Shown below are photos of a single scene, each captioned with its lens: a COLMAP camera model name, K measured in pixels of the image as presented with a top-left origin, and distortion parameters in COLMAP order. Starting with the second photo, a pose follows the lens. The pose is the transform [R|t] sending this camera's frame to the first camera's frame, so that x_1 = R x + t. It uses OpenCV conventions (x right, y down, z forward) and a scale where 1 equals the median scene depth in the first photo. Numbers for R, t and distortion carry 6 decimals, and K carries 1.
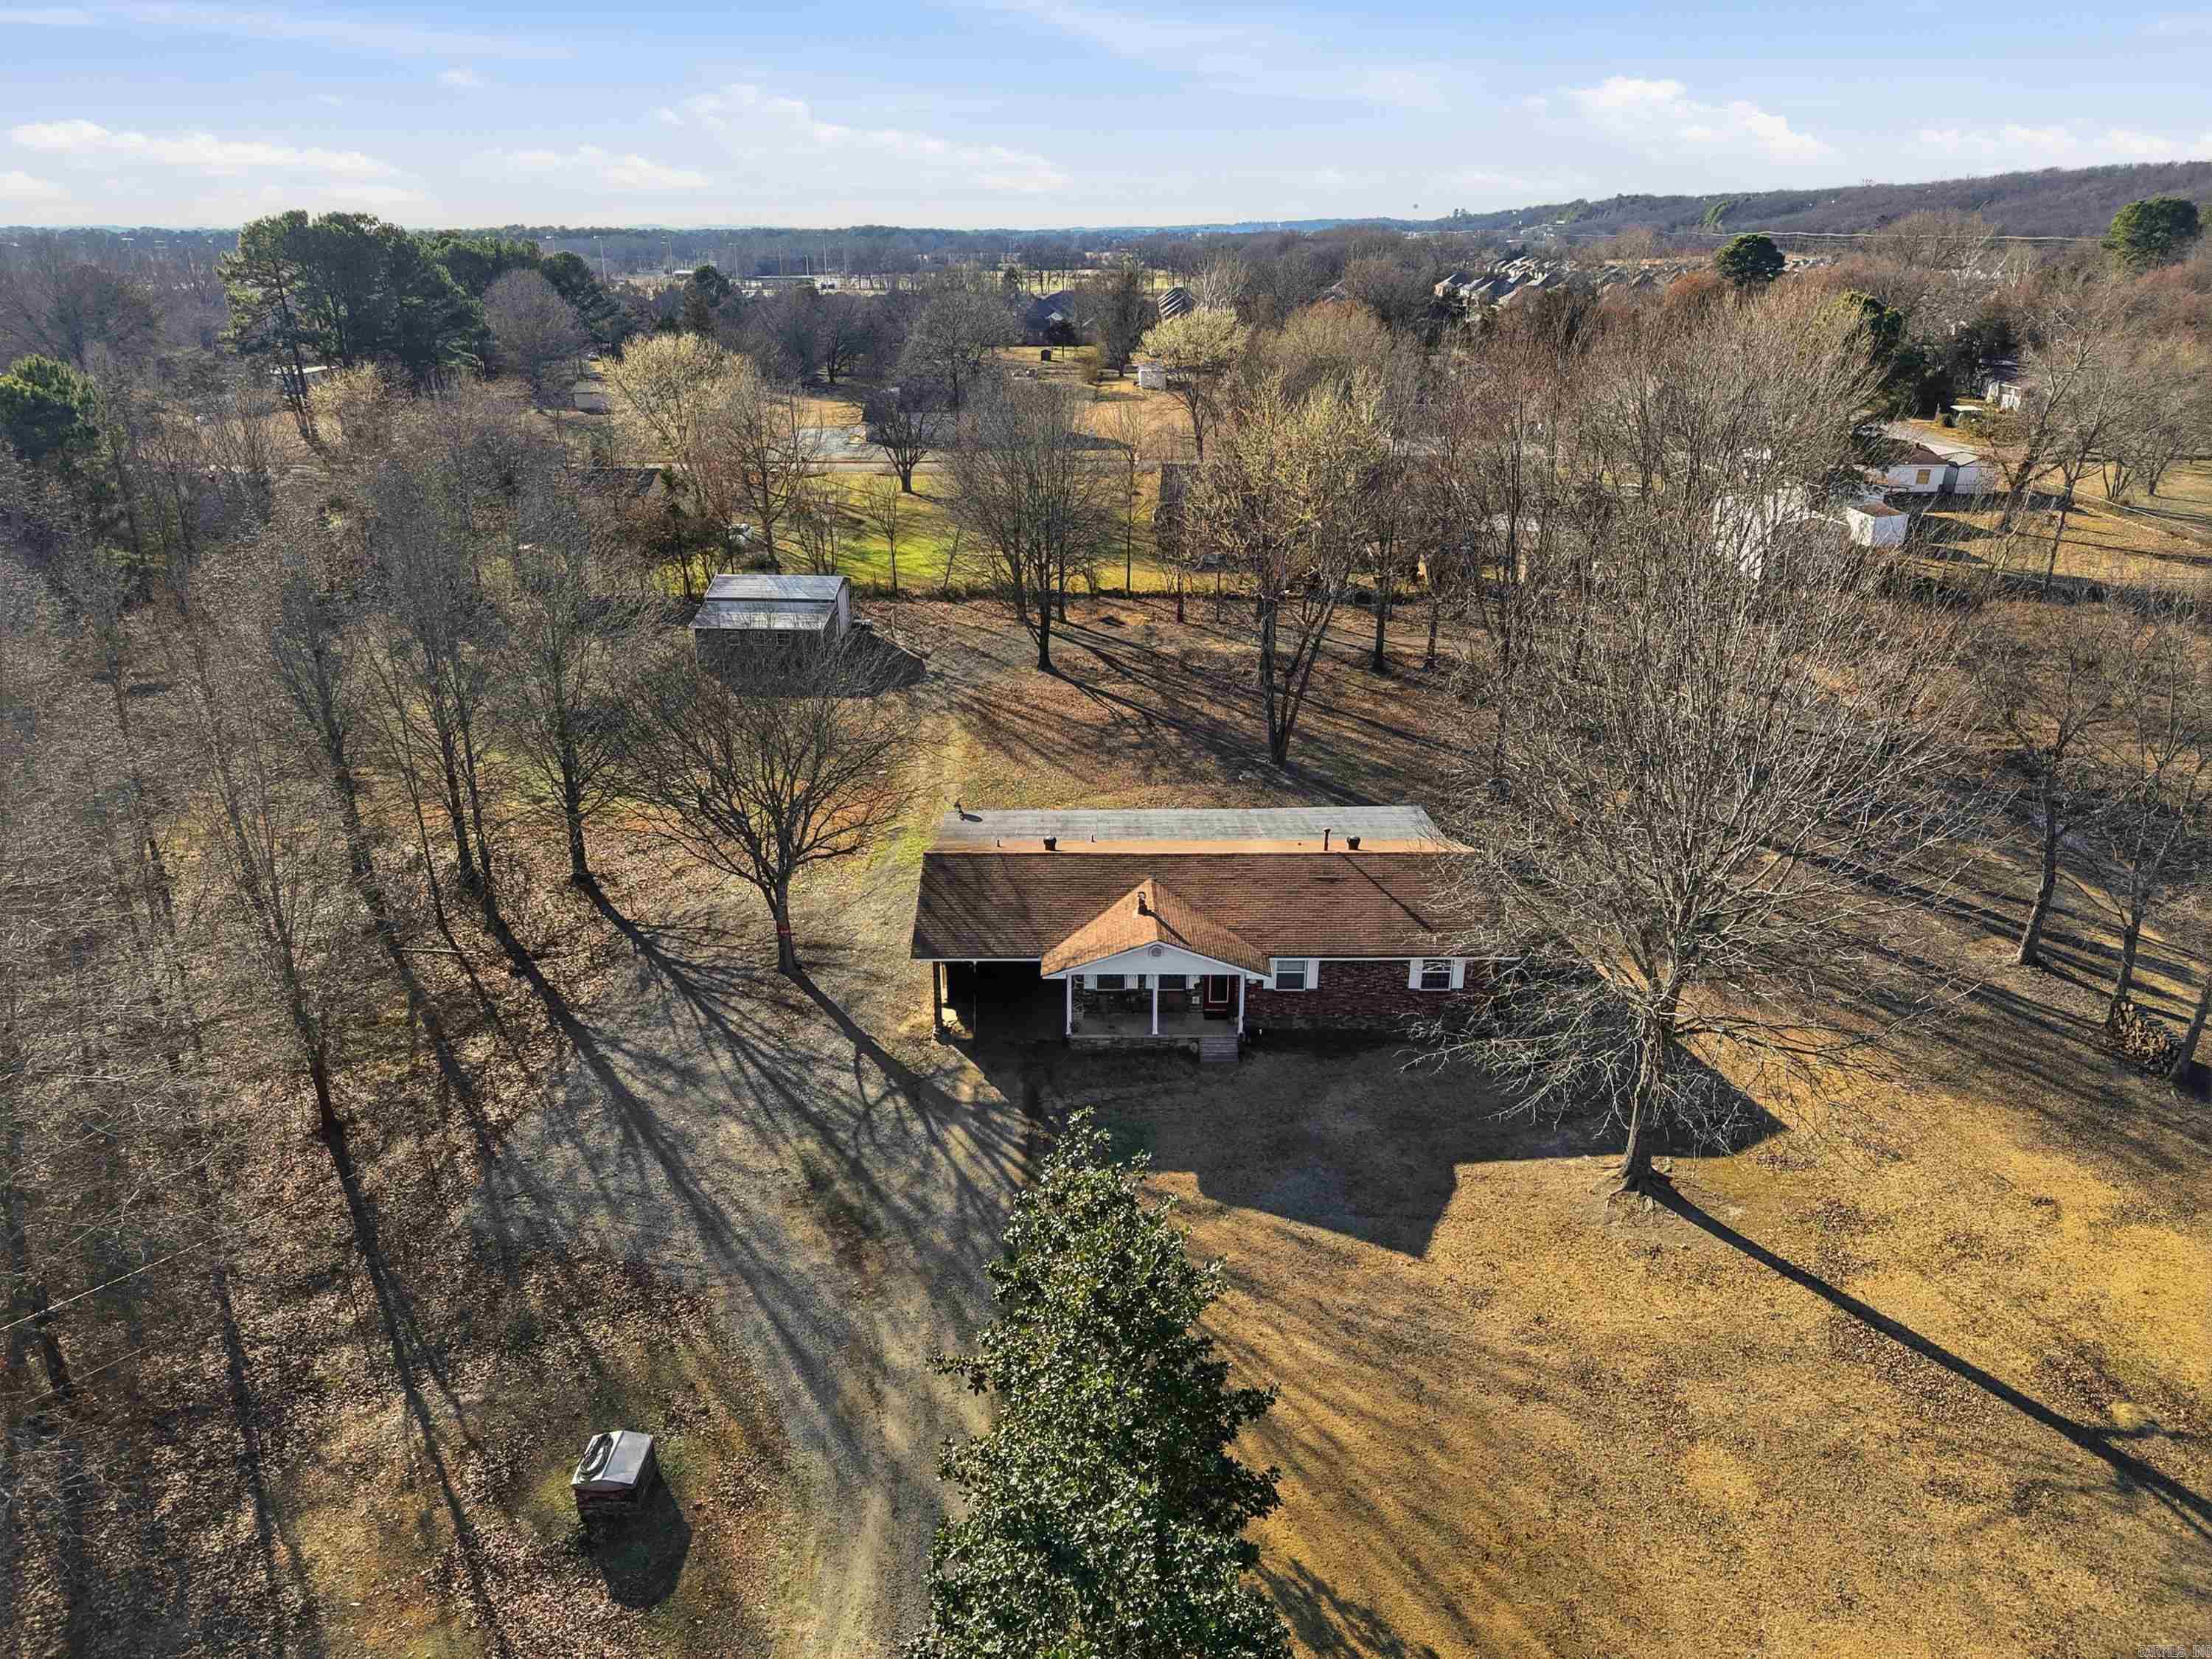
lens RADIAL K [[1495.7, 0, 1106.0], [0, 1495.7, 829.5], [0, 0, 1]] dist [0.042838, -0.044263]
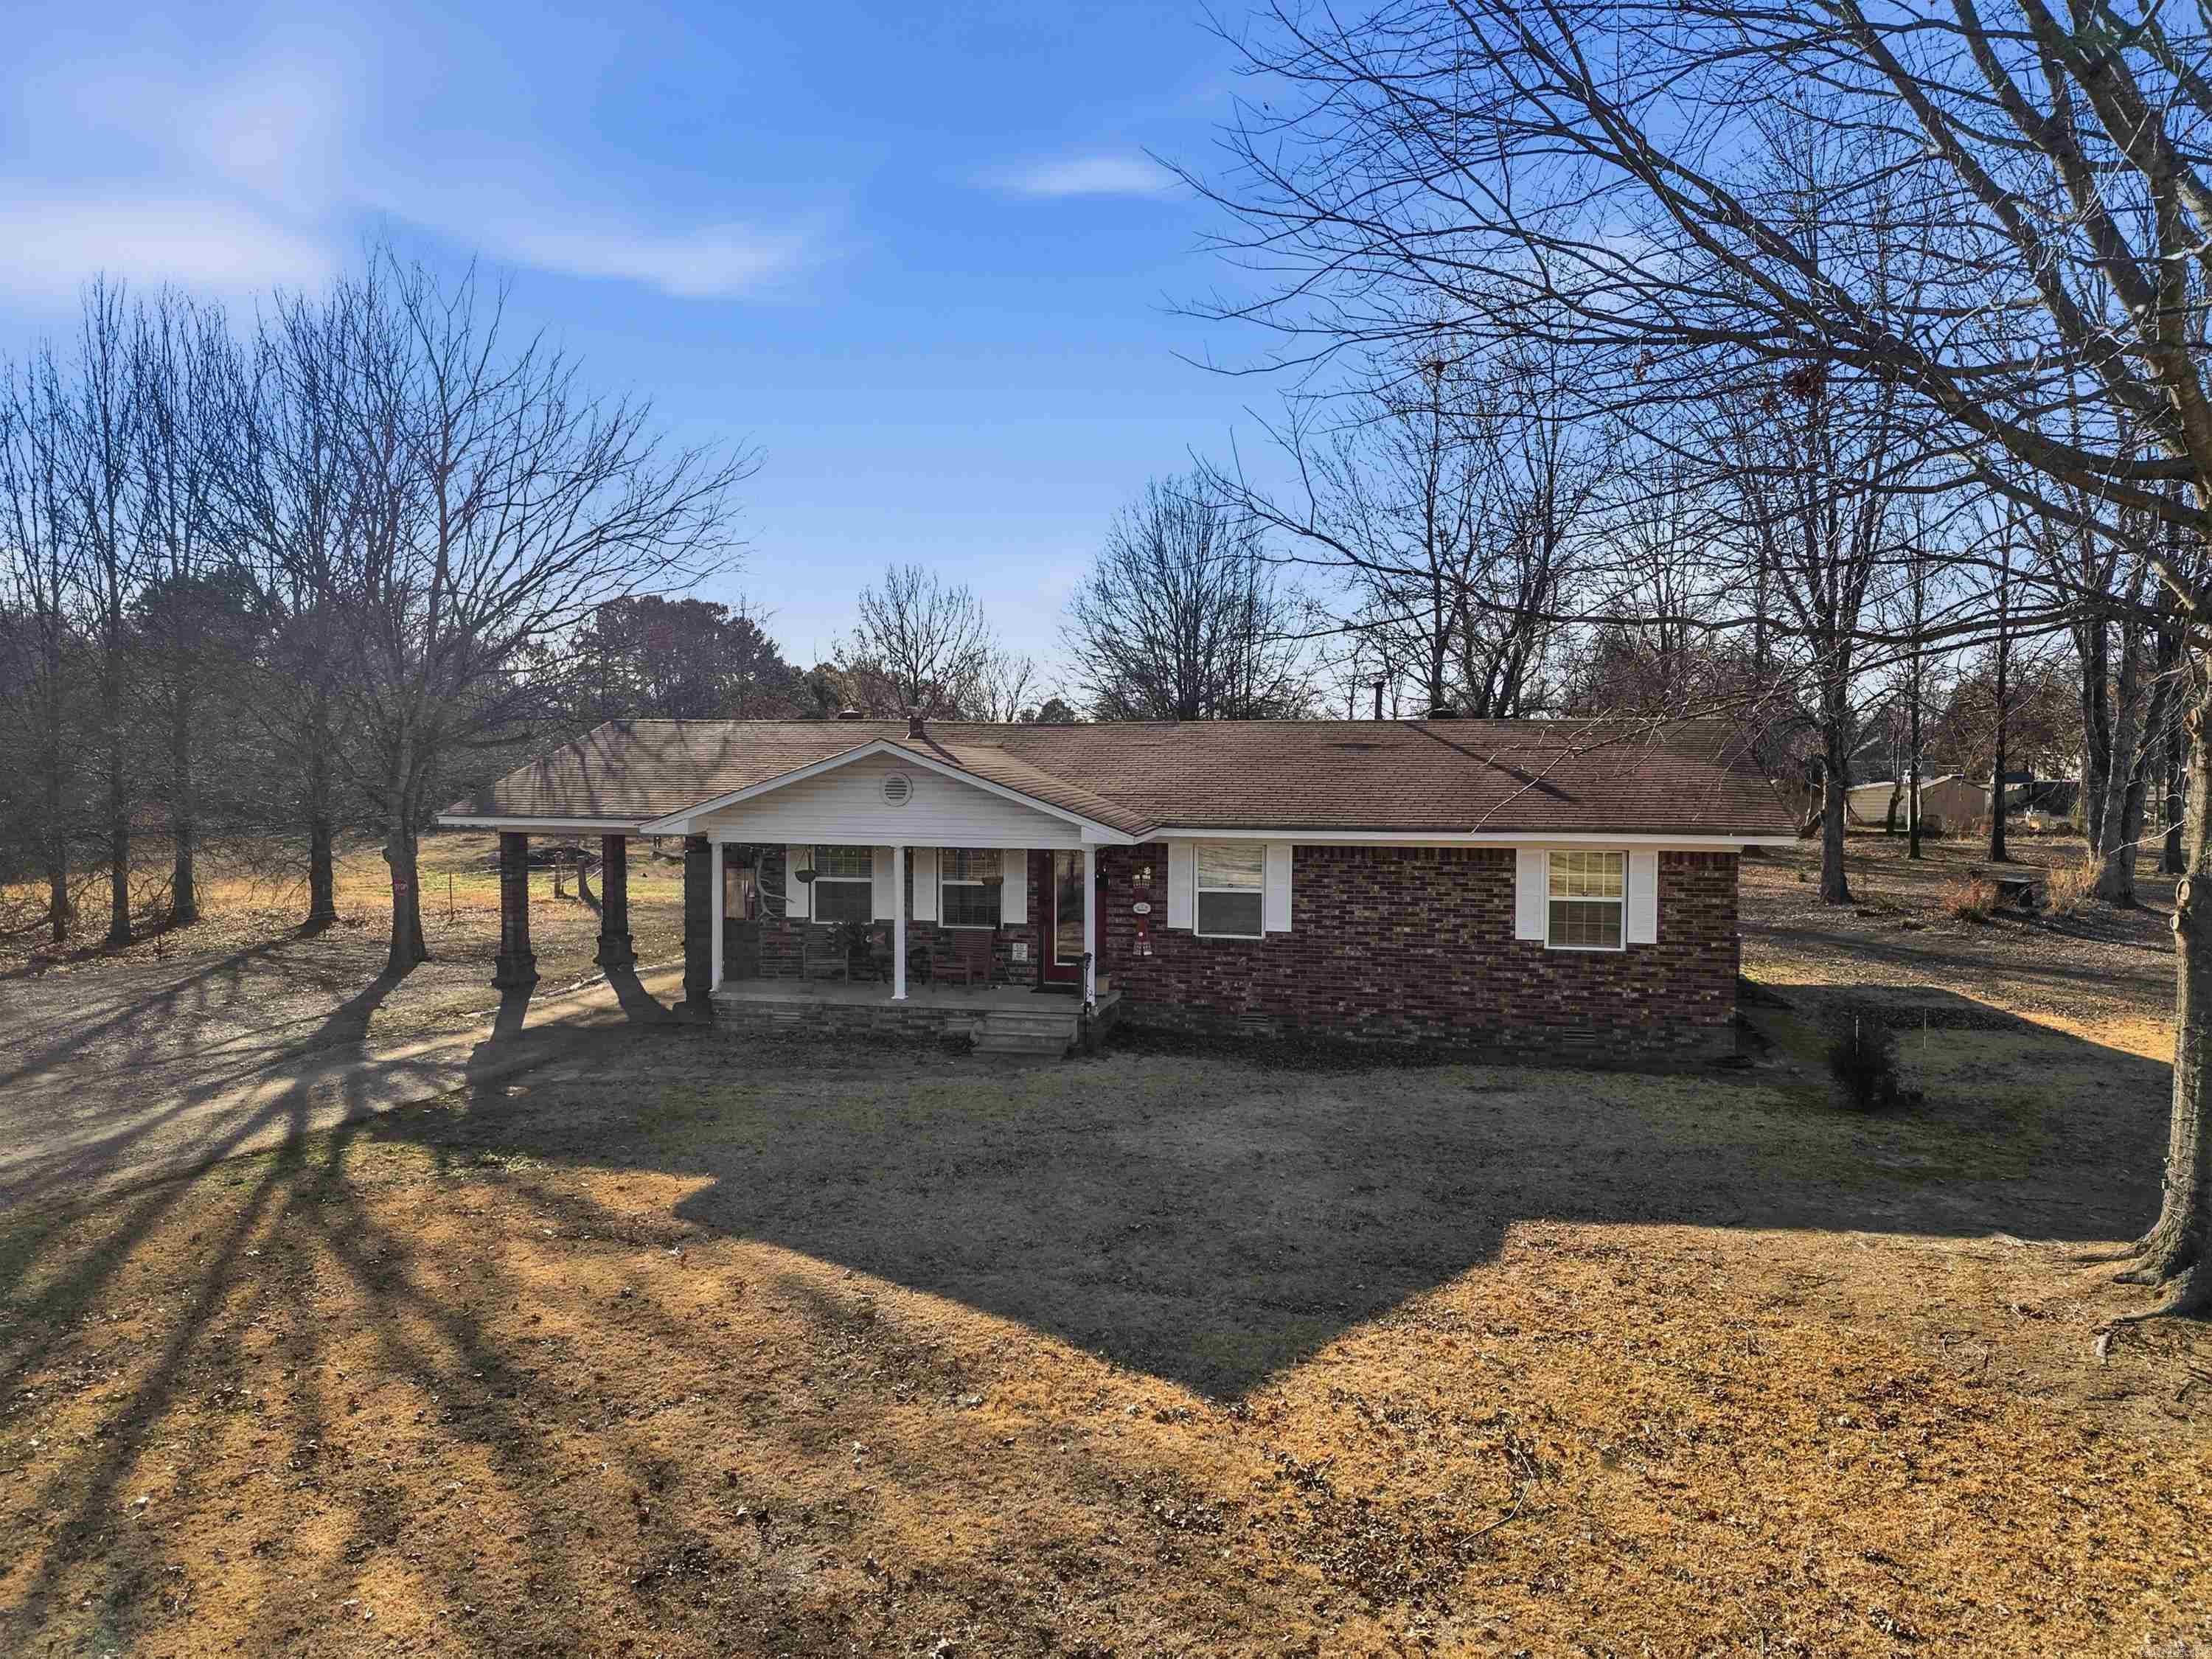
lens RADIAL K [[1495.7, 0, 1106.0], [0, 1495.7, 829.5], [0, 0, 1]] dist [0.042838, -0.044263]
pose [[0.965546, 0.011214, -0.259992, 0.203006], [-0.098220, 0.940882, -0.324183, 0.224542], [0.240986, 0.338550, 0.909566, 0.601125]]
